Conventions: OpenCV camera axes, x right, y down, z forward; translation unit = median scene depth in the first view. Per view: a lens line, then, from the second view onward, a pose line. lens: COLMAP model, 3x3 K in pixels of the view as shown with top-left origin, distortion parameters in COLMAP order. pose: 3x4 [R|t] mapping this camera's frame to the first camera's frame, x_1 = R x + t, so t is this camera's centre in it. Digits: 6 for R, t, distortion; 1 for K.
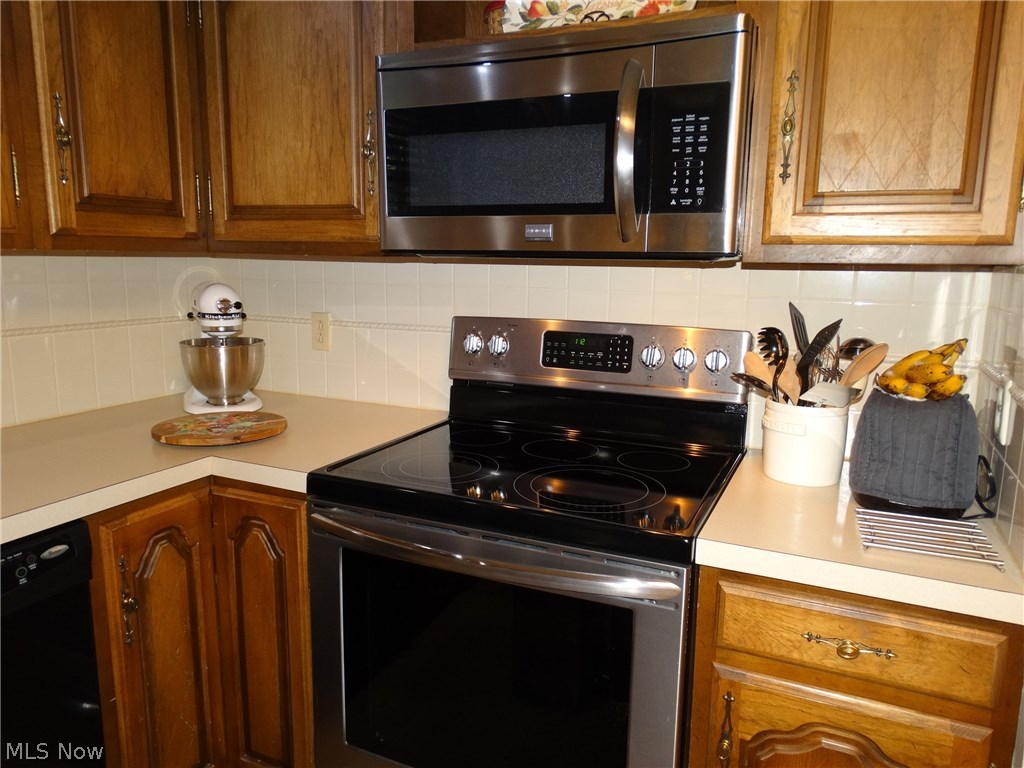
lens RADIAL K [[729.3, 0, 510.7], [0, 729.3, 379.2], [0, 0, 1]] dist [0.000249, -0.001592]
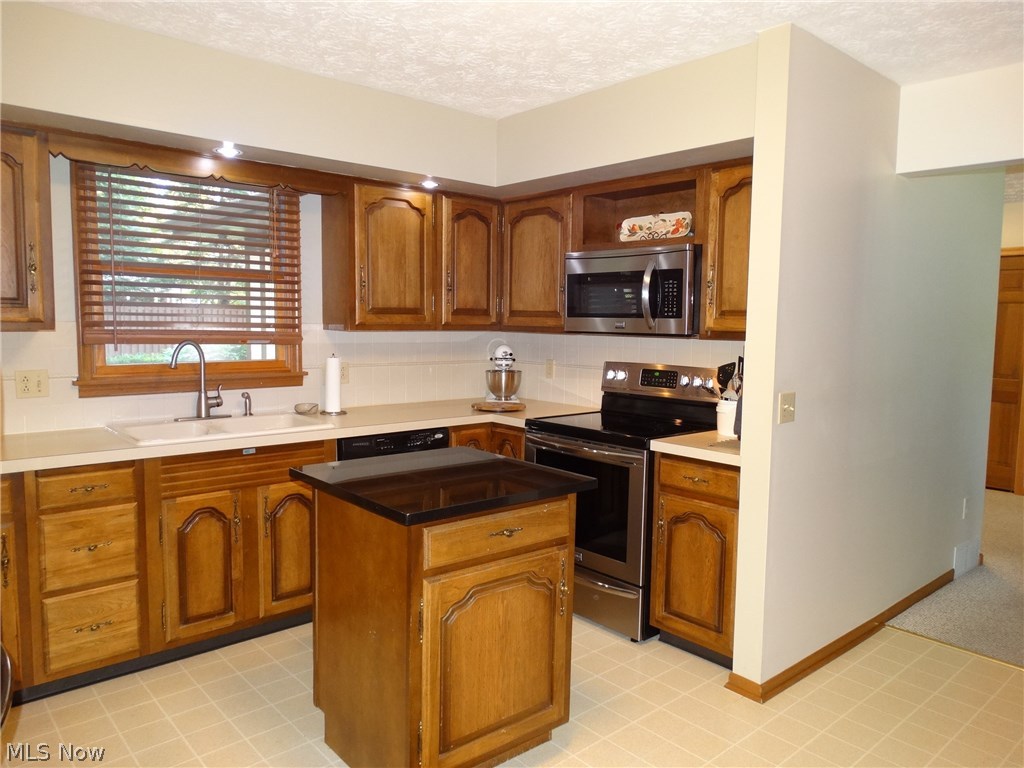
lens RADIAL K [[729.3, 0, 512.3], [0, 729.3, 384.1], [0, 0, 1]] dist [0.000249, -0.001592]
pose [[0.916107, 0.034549, -0.399443, 0.563130], [-0.067052, 0.995451, -0.067682, 0.149862], [0.395288, 0.088787, 0.914256, -1.102825]]
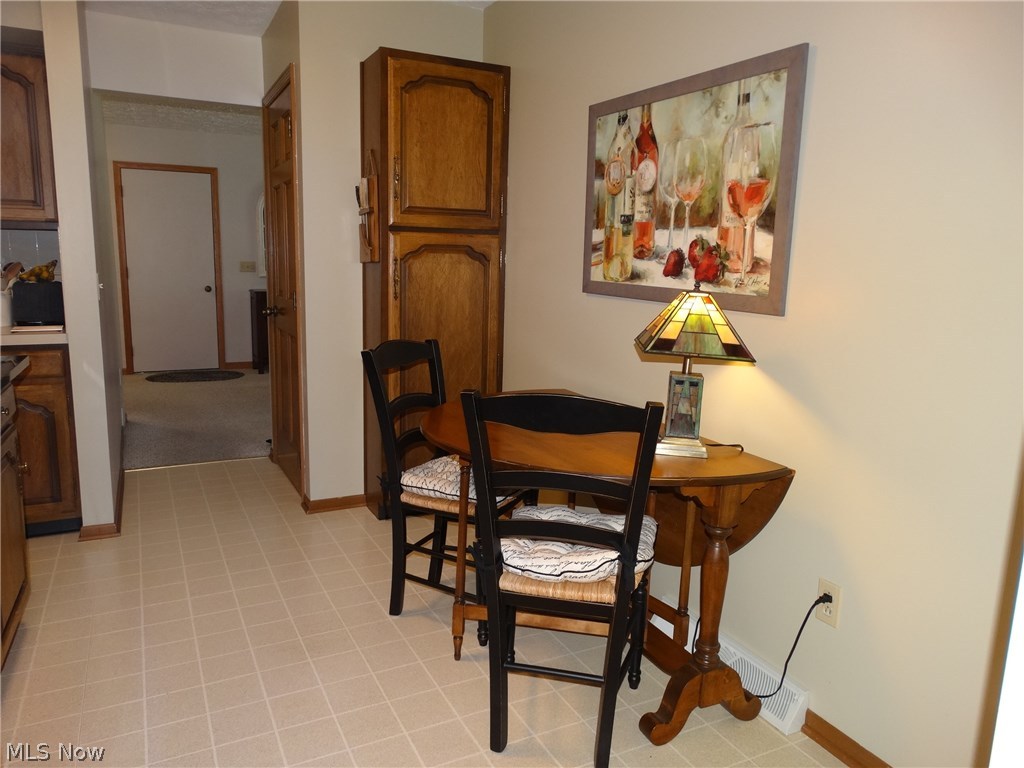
lens RADIAL K [[729.3, 0, 511.1], [0, 729.3, 386.4], [0, 0, 1]] dist [0.000249, -0.001592]
pose [[0.616345, -0.131847, 0.776360, -0.320147], [0.111647, 0.990556, 0.079588, 0.269041], [-0.779522, 0.037625, 0.625244, -1.364776]]
